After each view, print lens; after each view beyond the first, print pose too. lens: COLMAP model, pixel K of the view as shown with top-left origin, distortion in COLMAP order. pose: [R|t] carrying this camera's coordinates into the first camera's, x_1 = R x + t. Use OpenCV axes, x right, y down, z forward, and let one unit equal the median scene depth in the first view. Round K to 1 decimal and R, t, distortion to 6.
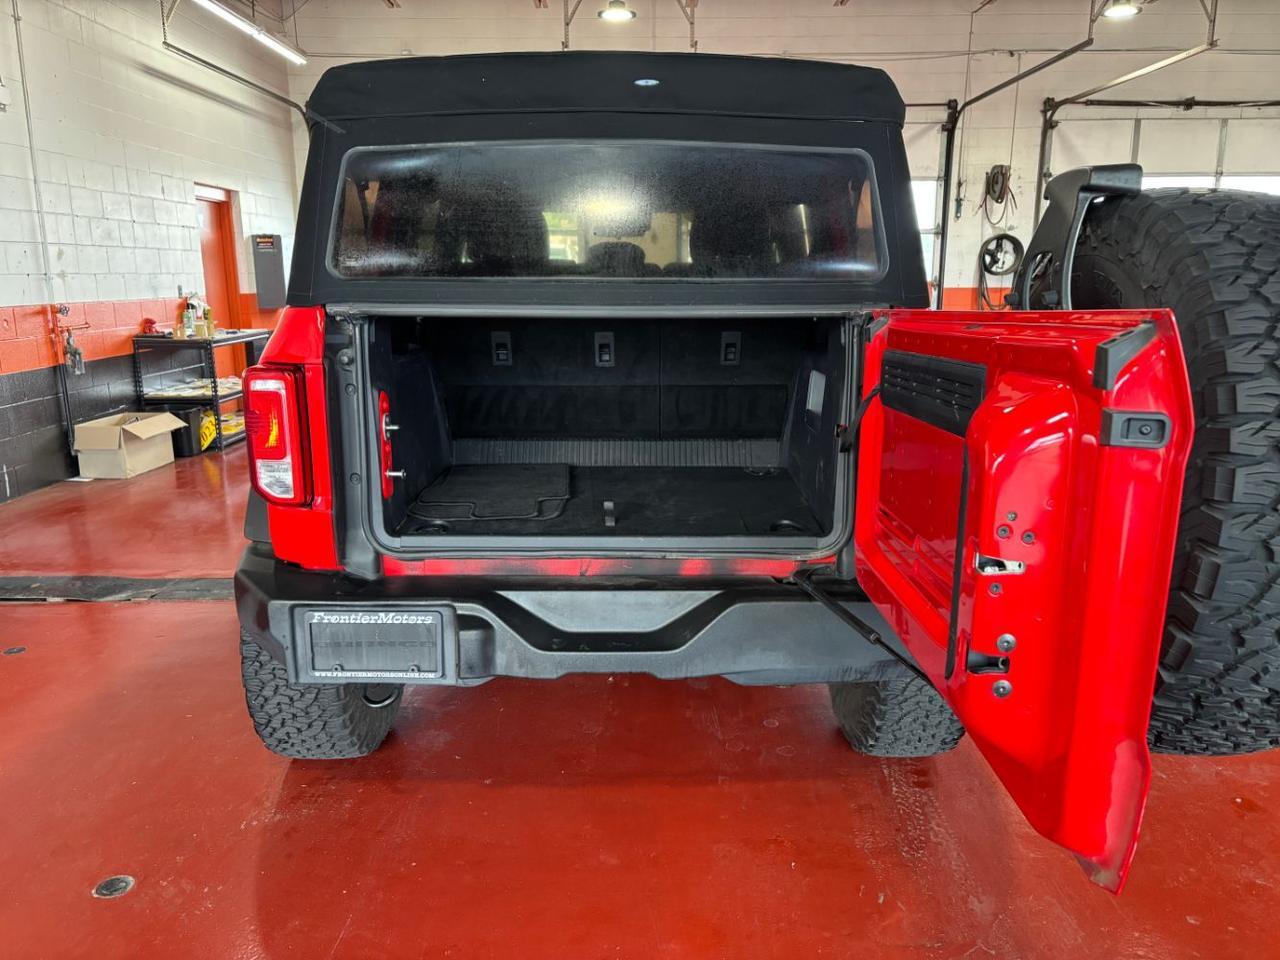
lens RADIAL K [[958.5, 0, 640.0], [0, 958.5, 480.0], [0, 0, 1]] dist [0.060555, -0.064330]
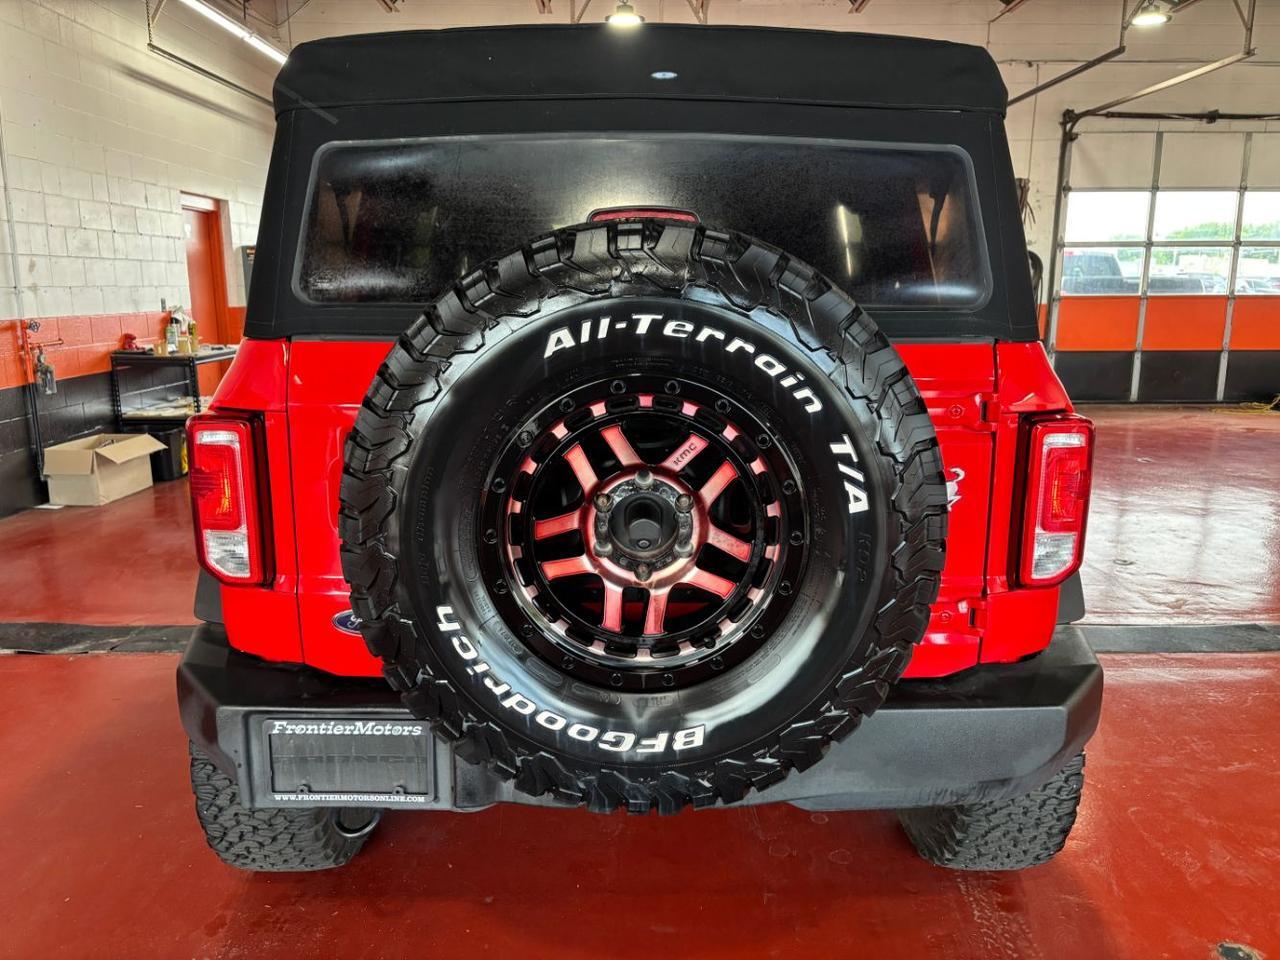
lens RADIAL K [[958.5, 0, 640.0], [0, 958.5, 480.0], [0, 0, 1]] dist [0.060555, -0.064330]
pose [[0.999982, 0.004689, 0.003793, -0.019491], [-0.004640, 0.999909, -0.012680, -0.025607], [-0.003852, 0.012662, 0.999912, 0.096801]]
